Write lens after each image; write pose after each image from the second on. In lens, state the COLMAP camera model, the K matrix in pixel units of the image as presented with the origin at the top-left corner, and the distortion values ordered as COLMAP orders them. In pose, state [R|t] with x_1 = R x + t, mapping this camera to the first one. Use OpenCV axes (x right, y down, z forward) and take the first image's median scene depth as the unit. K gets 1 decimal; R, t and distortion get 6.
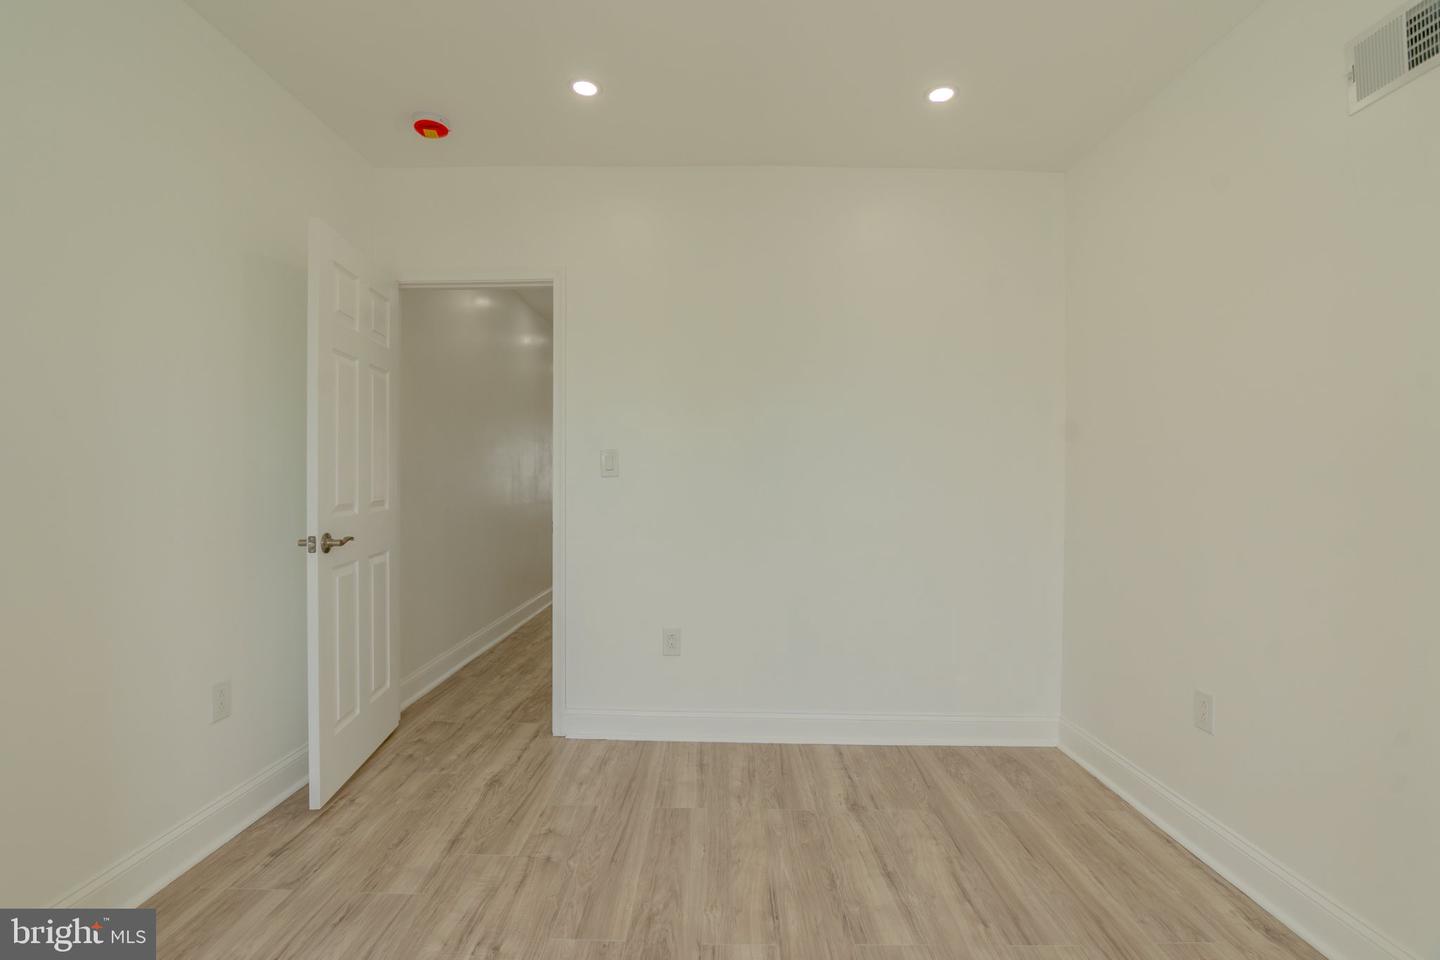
lens RADIAL K [[651.9, 0, 714.1], [0, 651.9, 476.2], [0, 0, 1]] dist [-0.022101, -0.000191]
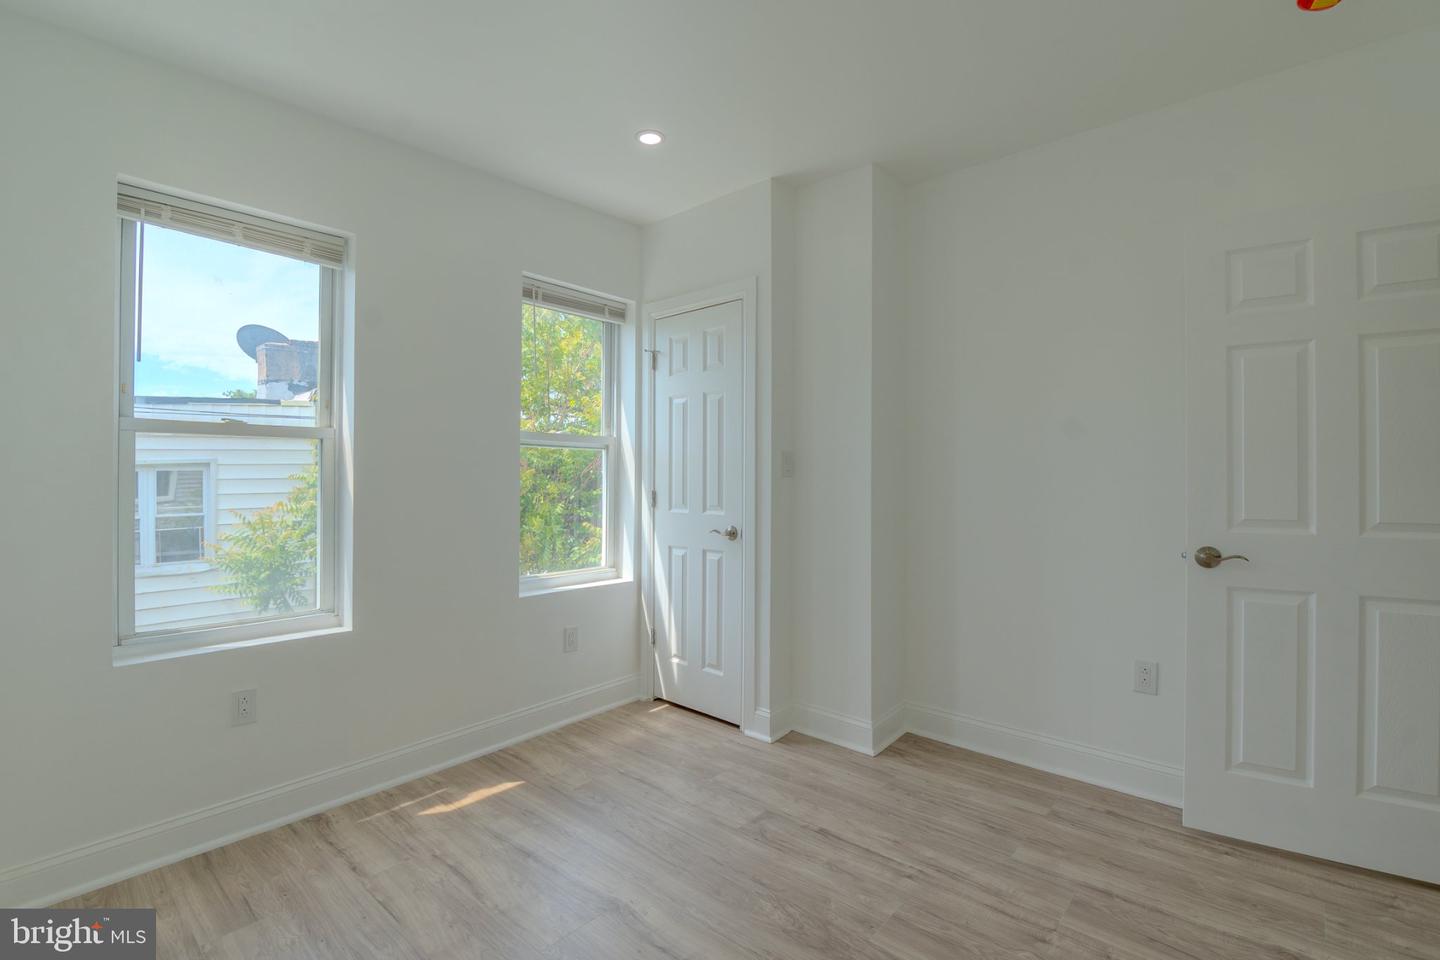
lens RADIAL K [[651.9, 0, 723.0], [0, 651.9, 472.7], [0, 0, 1]] dist [-0.022101, -0.000191]
pose [[-0.652317, -0.009455, -0.757888, 0.580793], [-0.007618, 0.999953, -0.005917, -0.008700], [0.757908, 0.001914, -0.652358, 1.089309]]
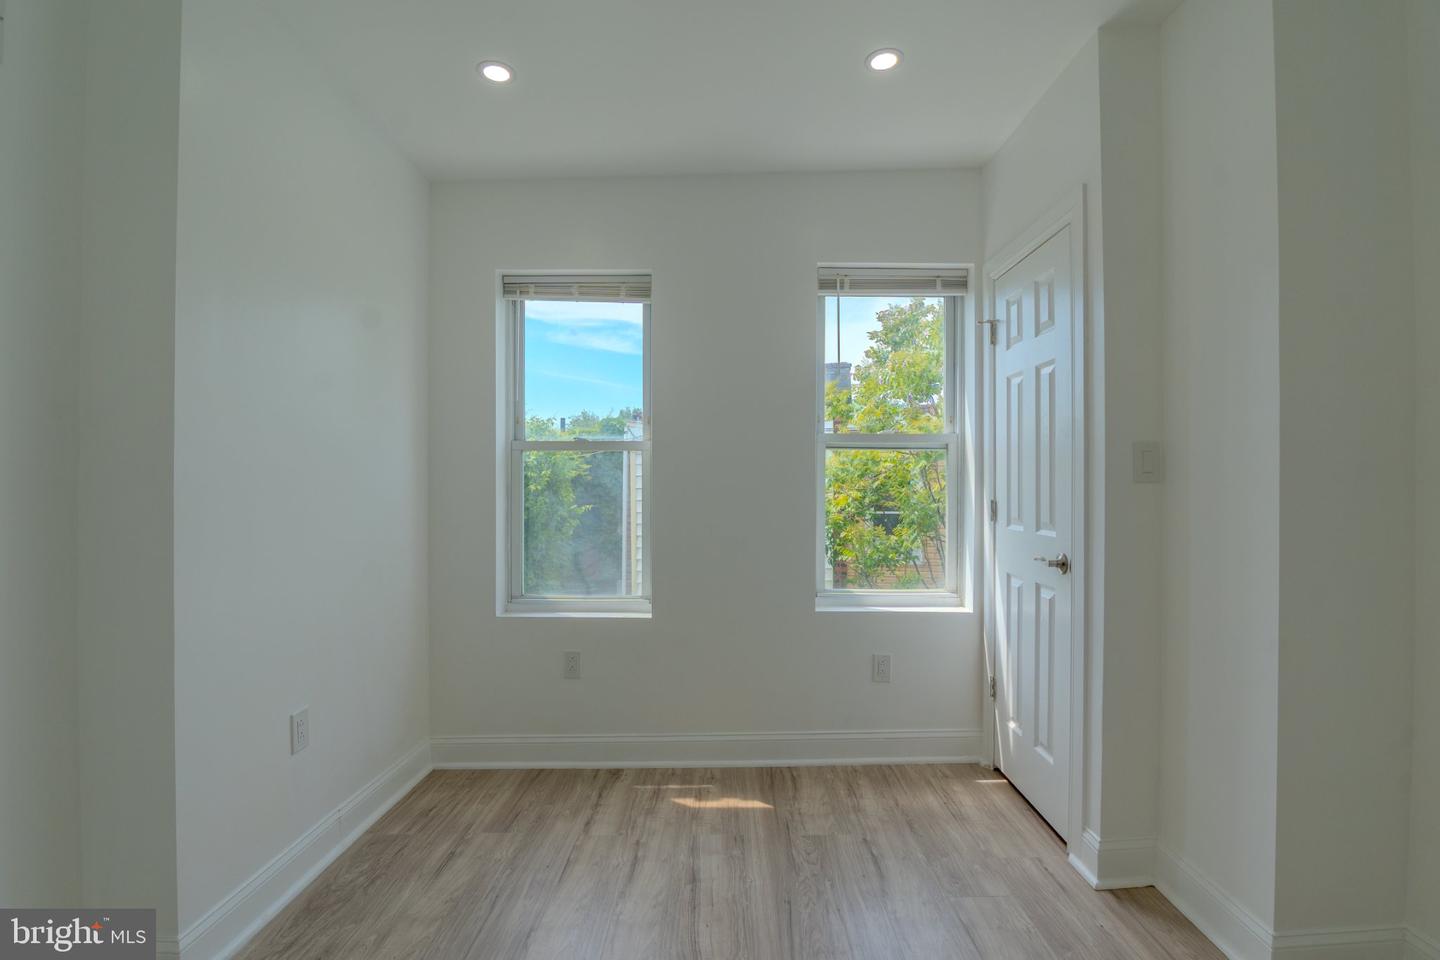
lens RADIAL K [[651.9, 0, 720.7], [0, 651.9, 477.4], [0, 0, 1]] dist [-0.022101, -0.000191]
pose [[-0.999993, -0.003648, -0.000755, 0.023609], [-0.003646, 0.999991, -0.002016, -0.012058], [0.000762, -0.002013, -0.999998, 1.156069]]
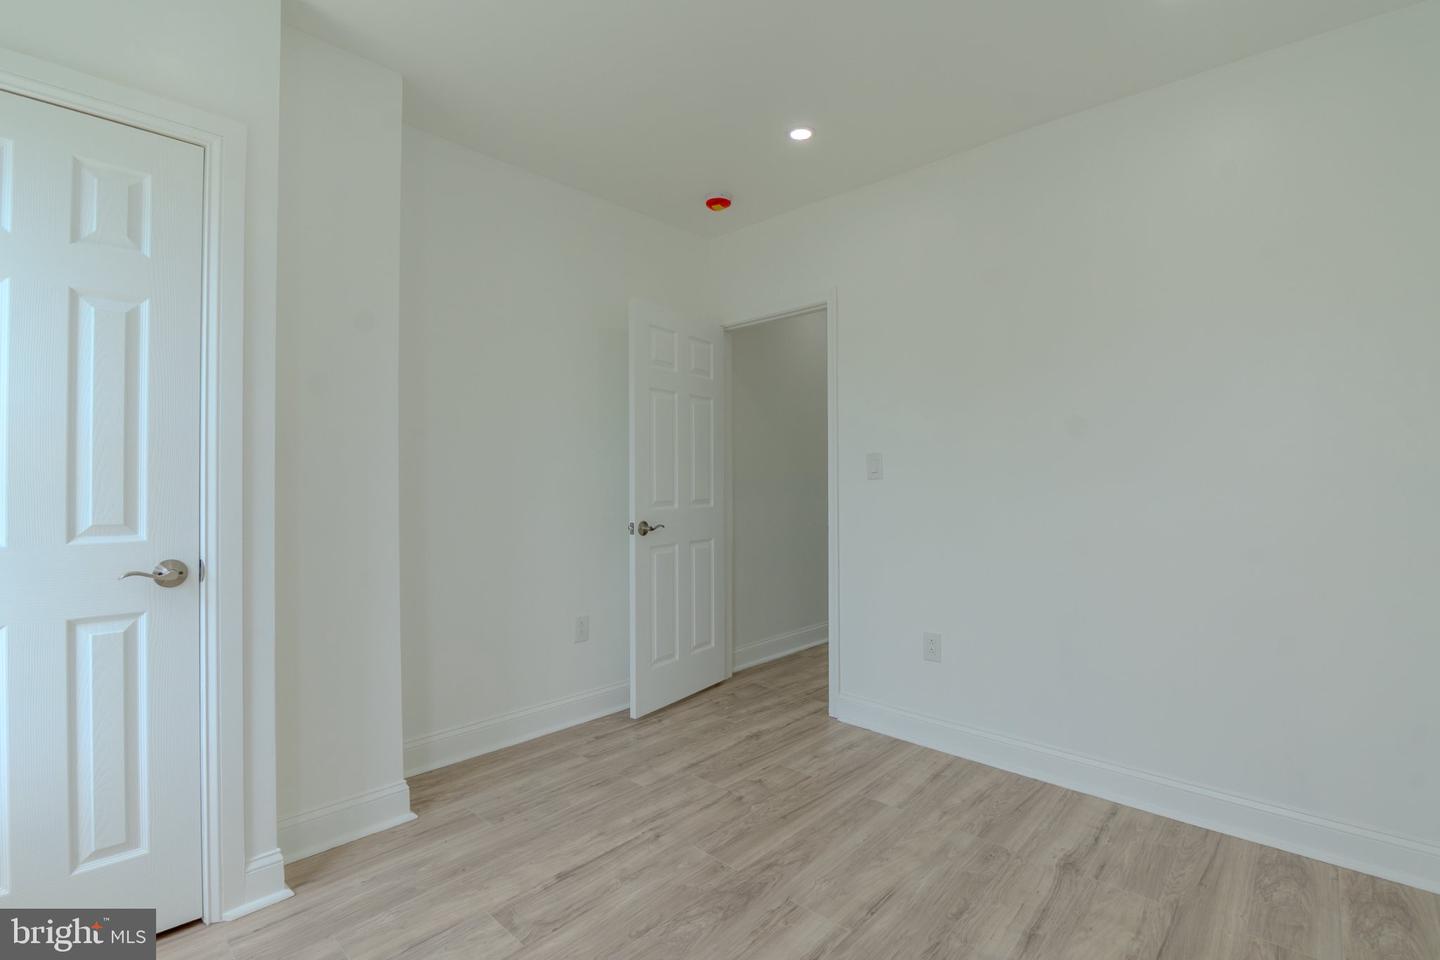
lens RADIAL K [[651.9, 0, 717.7], [0, 651.9, 481.8], [0, 0, 1]] dist [-0.022101, -0.000191]
pose [[0.742401, -0.006198, -0.669928, 0.460683], [0.001640, 0.999971, -0.007435, 0.014454], [0.669954, 0.004421, 0.742389, 0.069549]]
